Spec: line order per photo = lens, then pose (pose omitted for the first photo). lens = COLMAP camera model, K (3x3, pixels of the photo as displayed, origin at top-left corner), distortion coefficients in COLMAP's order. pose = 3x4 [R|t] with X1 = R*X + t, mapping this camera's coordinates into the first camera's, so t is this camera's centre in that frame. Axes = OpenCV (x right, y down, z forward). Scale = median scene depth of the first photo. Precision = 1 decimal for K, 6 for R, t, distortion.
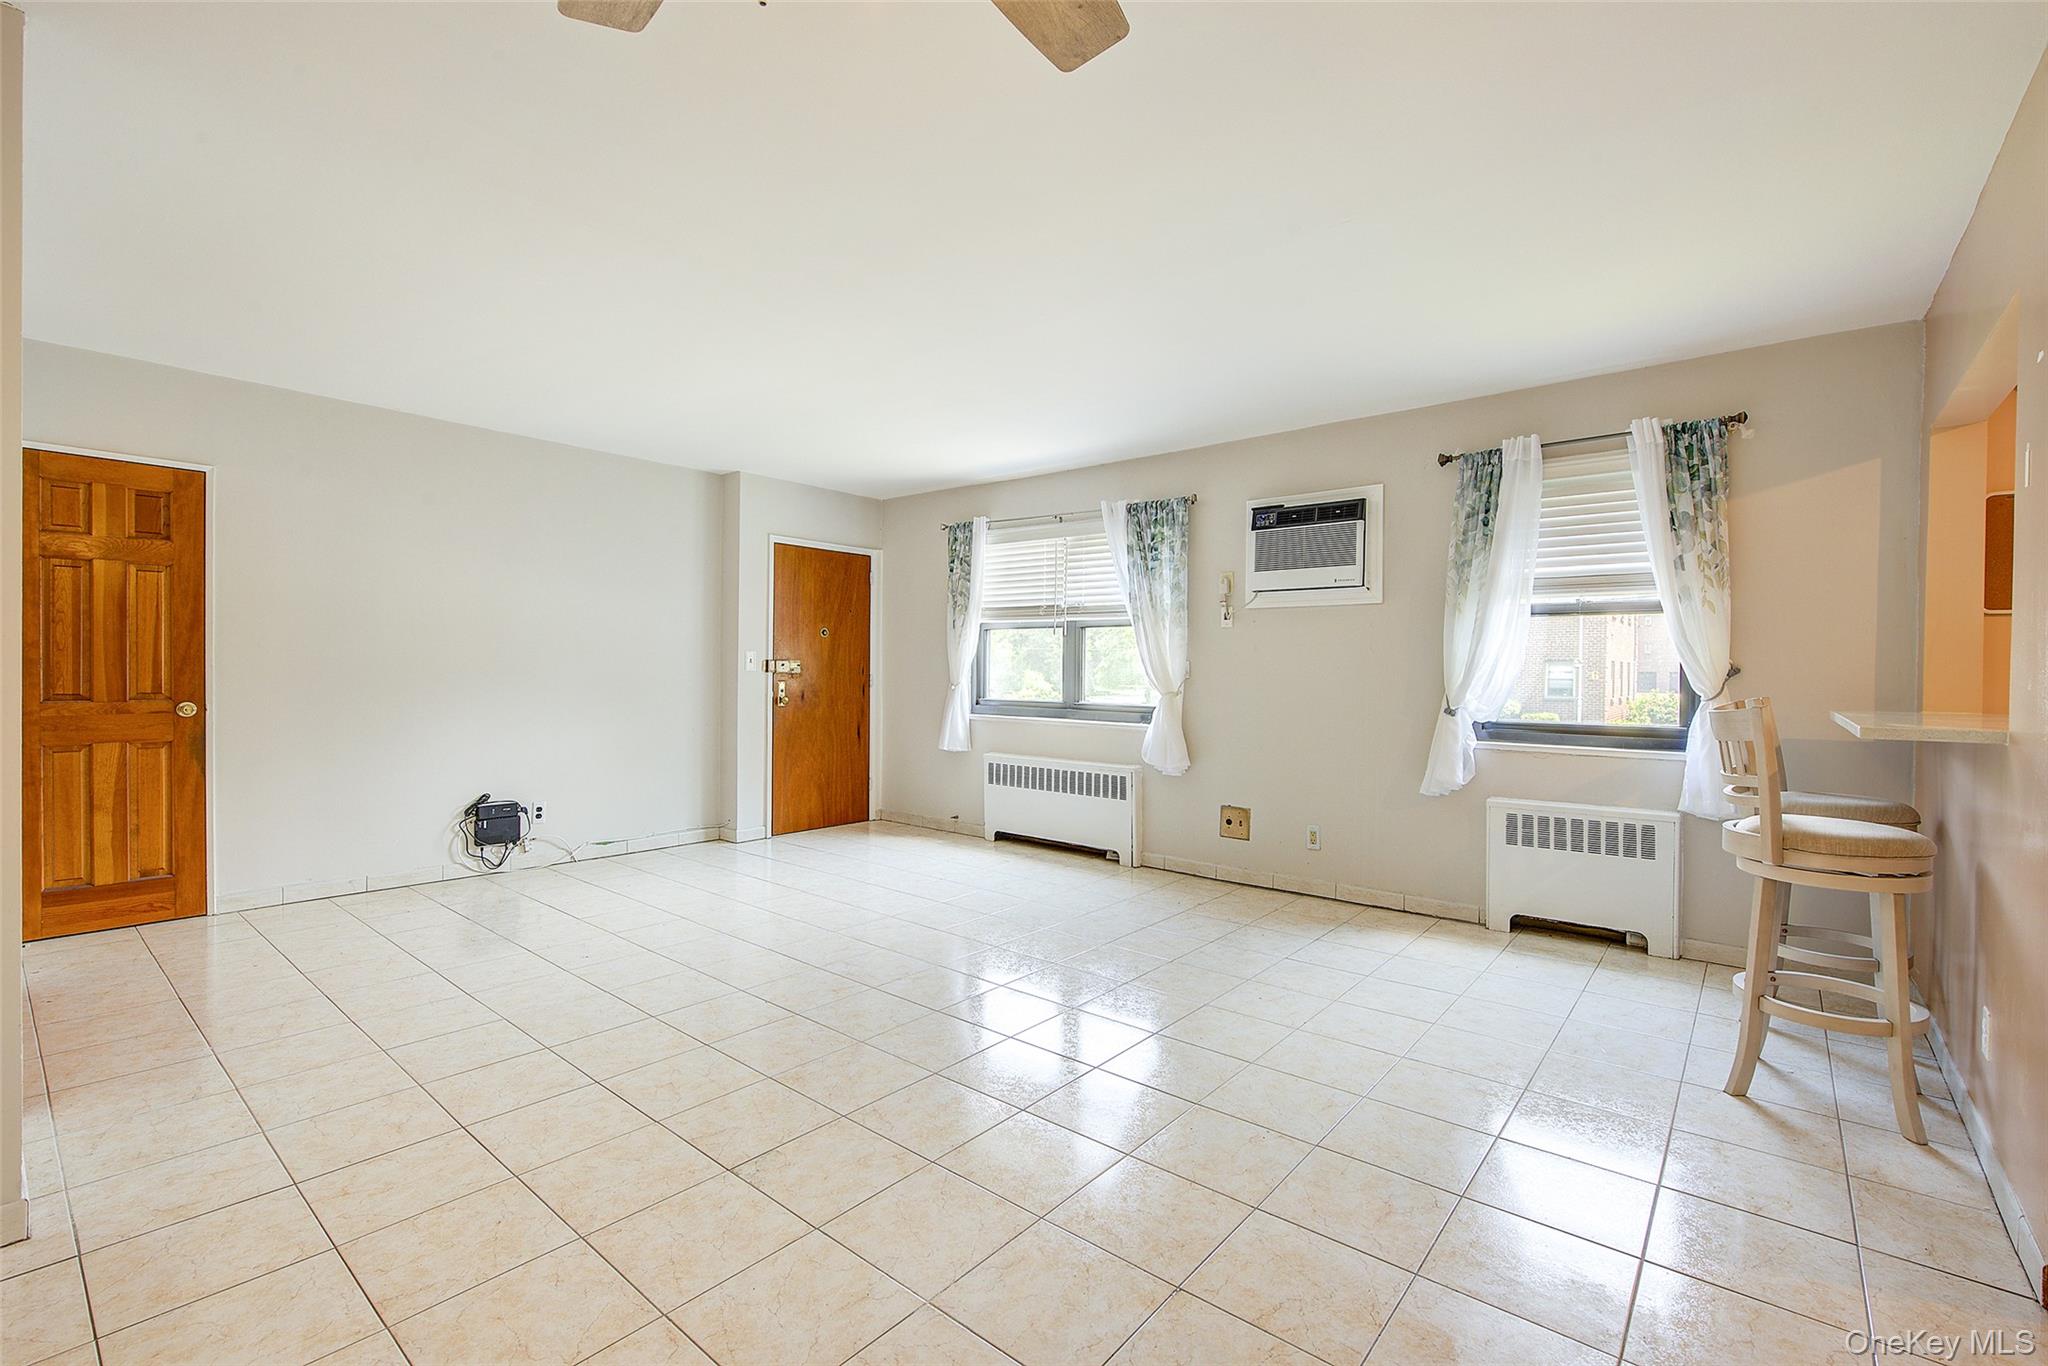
lens RADIAL K [[893.1, 0, 1029.6], [0, 893.1, 679.0], [0, 0, 1]] dist [0.002049, -0.003127]
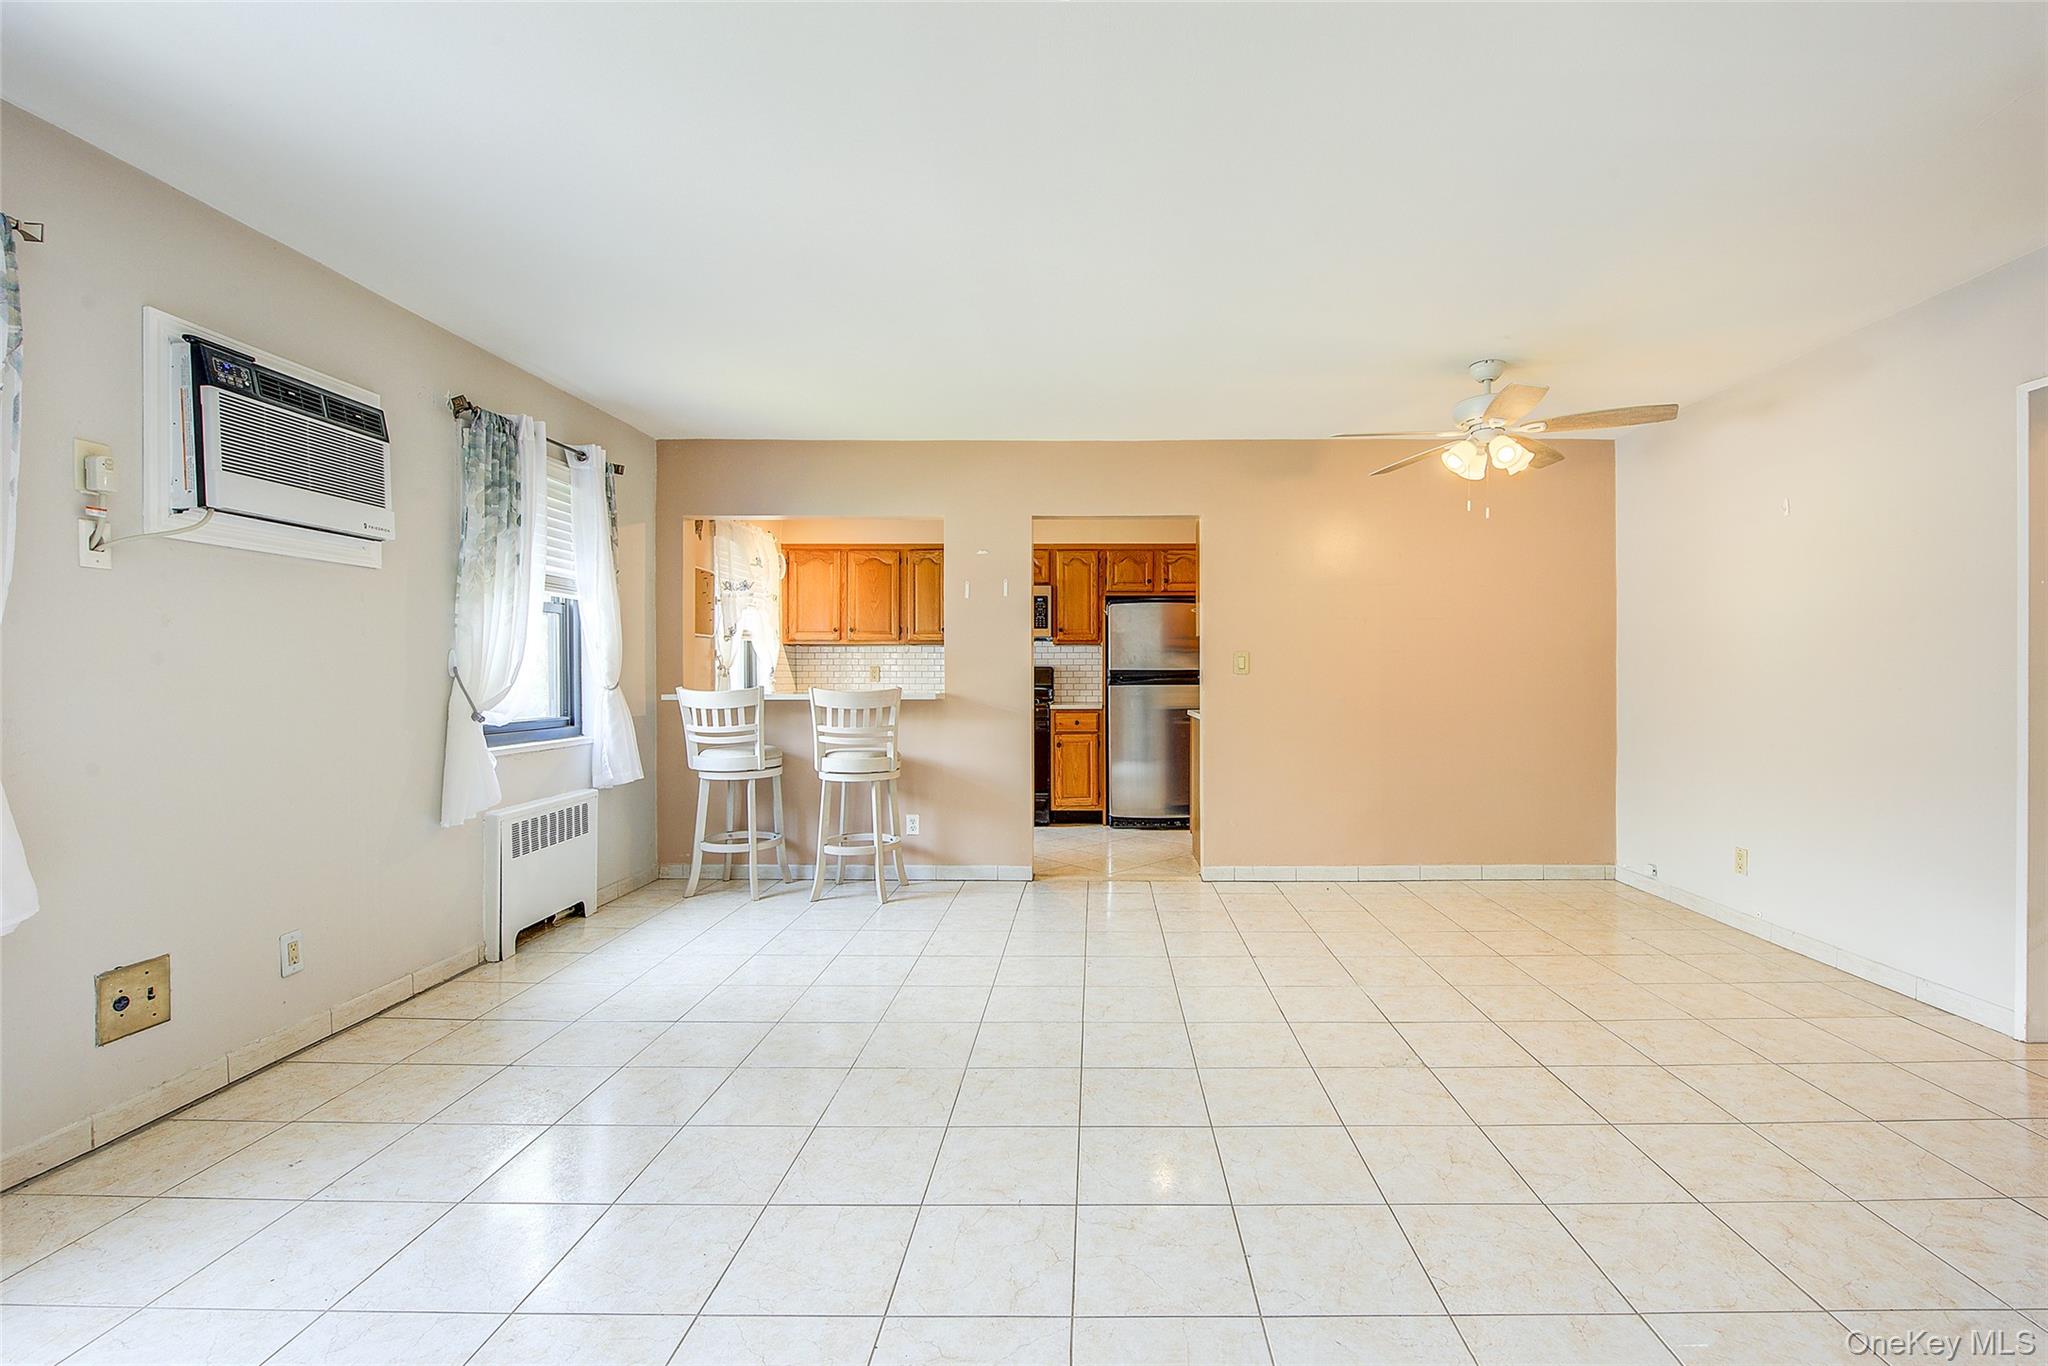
lens RADIAL K [[870.5, 0, 1068.9], [0, 870.5, 678.5], [0, 0, 1]] dist [0.000547, -0.000124]
pose [[-0.610765, -0.006985, 0.791781, -0.400982], [0.010414, 0.999804, 0.016853, -0.005605], [-0.791743, 0.018539, -0.610572, 0.862701]]
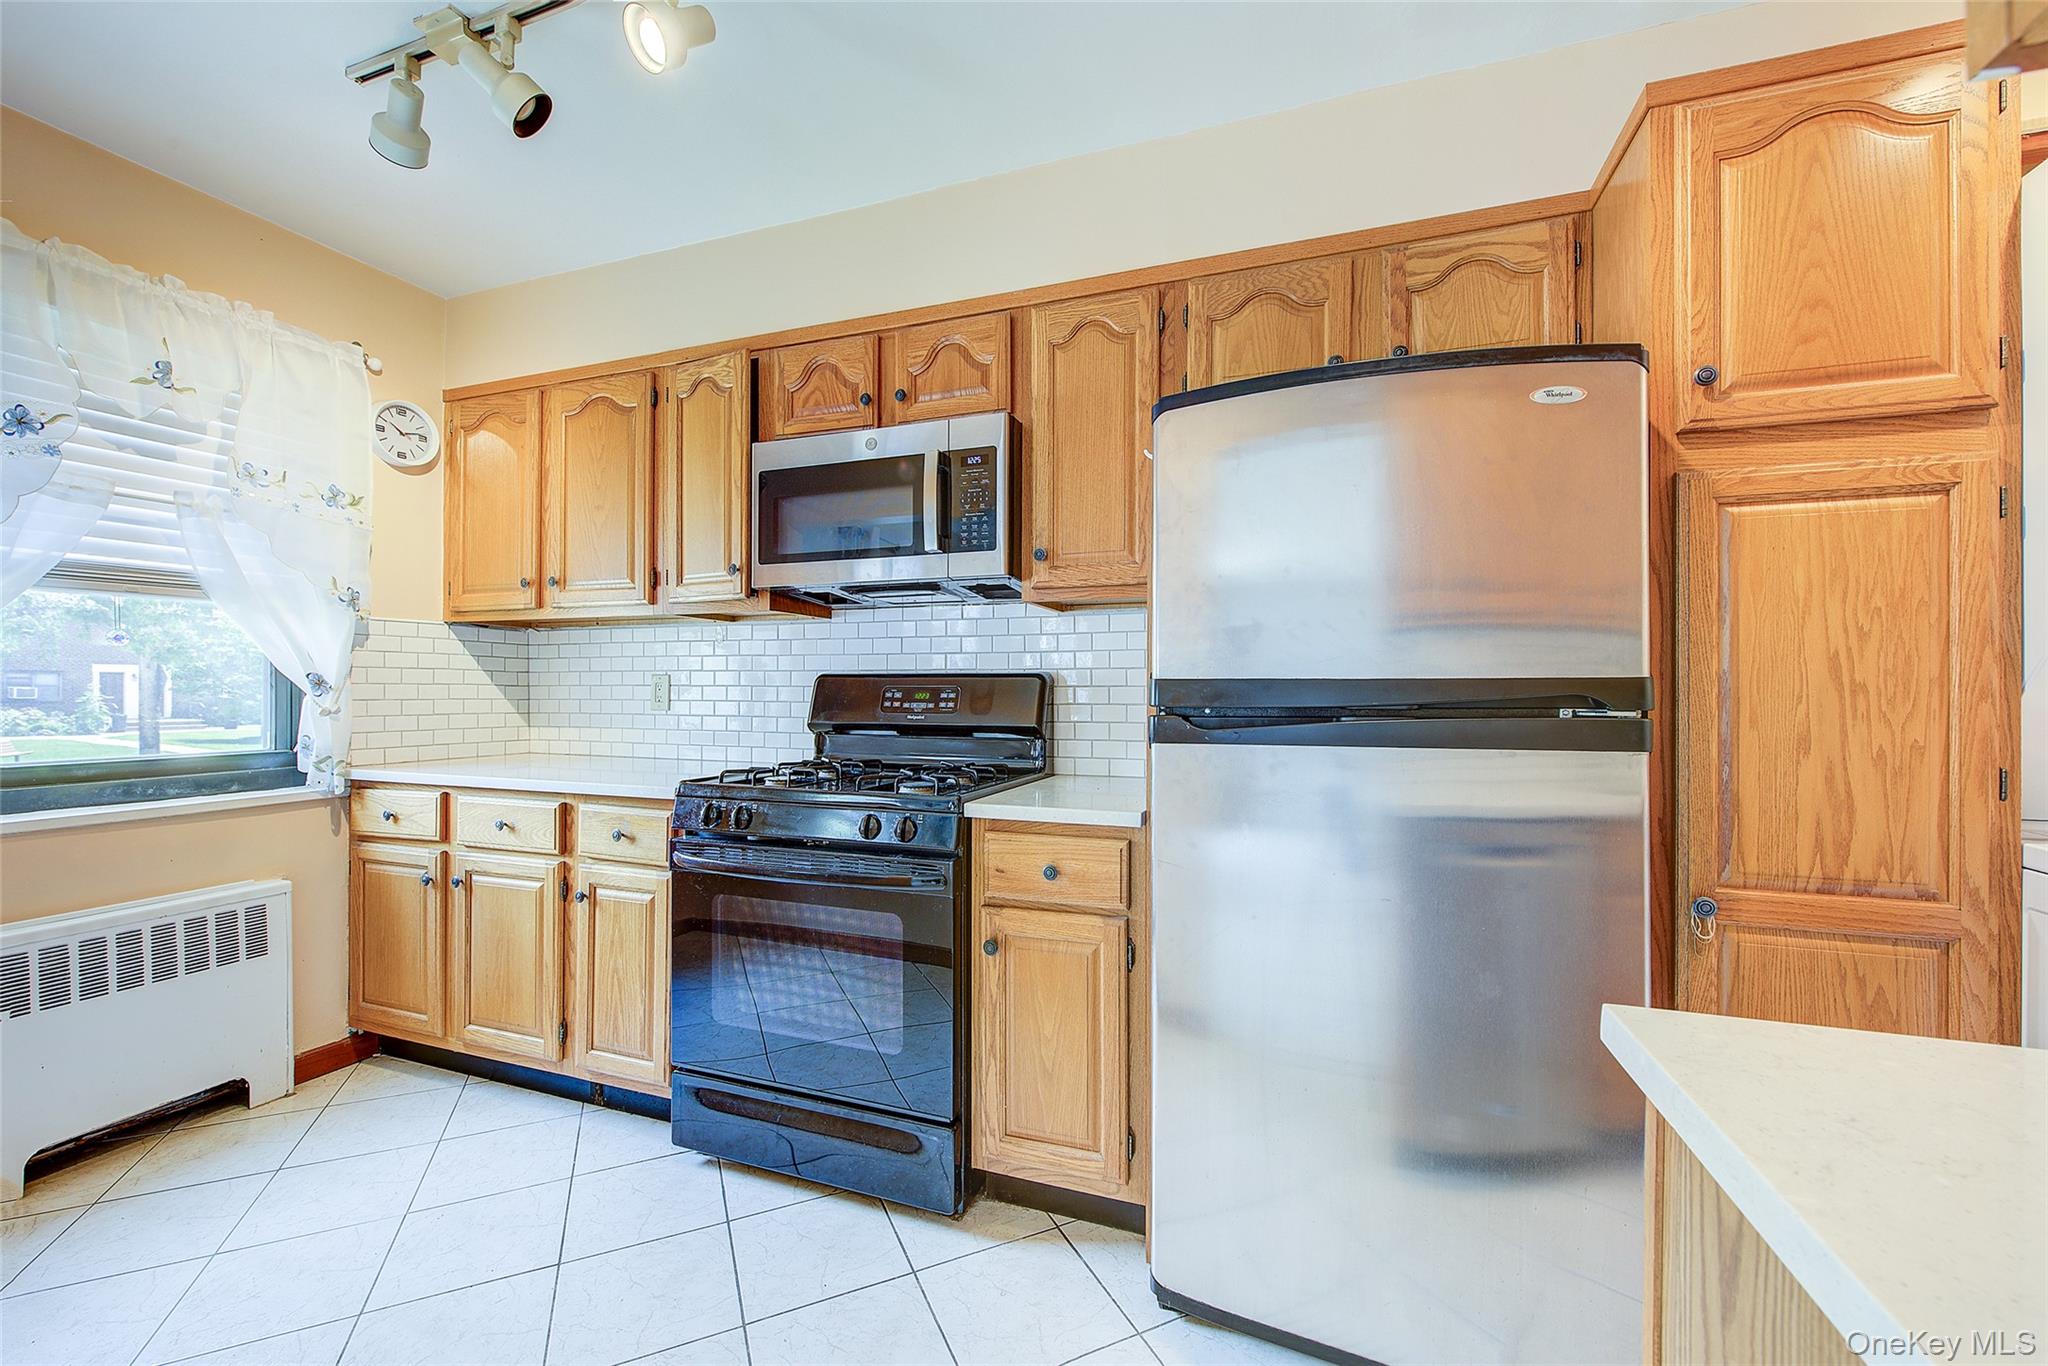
lens RADIAL K [[818.5, 0, 1032.0], [0, 818.5, 685.5], [0, 0, 1]] dist [-0.000669, -0.000598]
pose [[-0.341418, -0.002238, 0.939909, 0.284575], [0.005057, 0.999978, 0.004218, 0.002994], [-0.939898, 0.006193, -0.341399, 0.203590]]
